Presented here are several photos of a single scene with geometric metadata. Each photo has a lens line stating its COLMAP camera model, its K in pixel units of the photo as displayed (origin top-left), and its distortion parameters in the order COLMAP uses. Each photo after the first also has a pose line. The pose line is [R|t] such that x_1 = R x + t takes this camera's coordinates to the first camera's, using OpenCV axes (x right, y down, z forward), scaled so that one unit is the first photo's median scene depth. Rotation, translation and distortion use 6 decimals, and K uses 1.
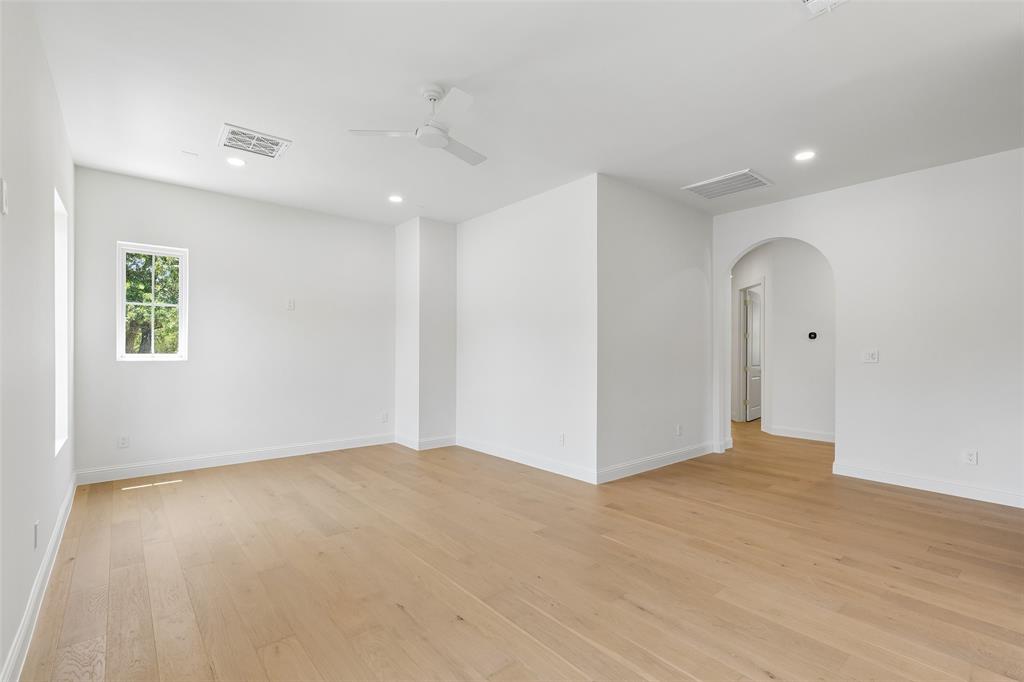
lens RADIAL K [[463.9, 0, 509.2], [0, 463.9, 346.6], [0, 0, 1]] dist [-0.000559, 0.000326]
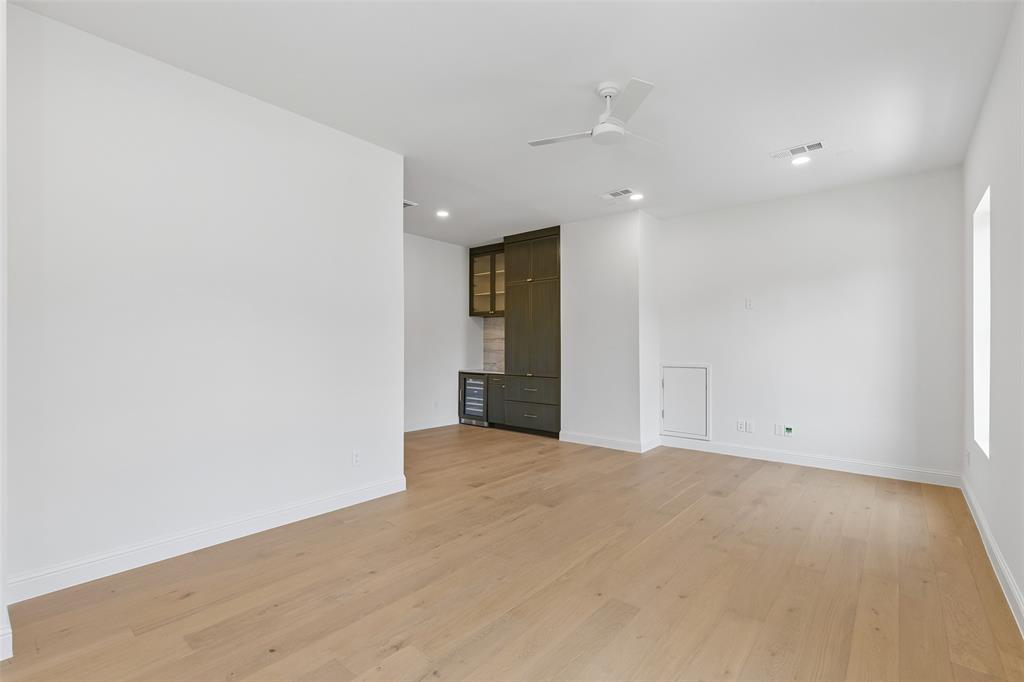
lens RADIAL K [[463.9, 0, 509.2], [0, 463.9, 342.0], [0, 0, 1]] dist [-0.000559, 0.000326]
pose [[-0.164483, 0.002672, 0.986376, -1.018719], [-0.007875, 0.999961, -0.004022, 0.002611], [-0.986349, -0.008429, -0.164455, 1.261810]]
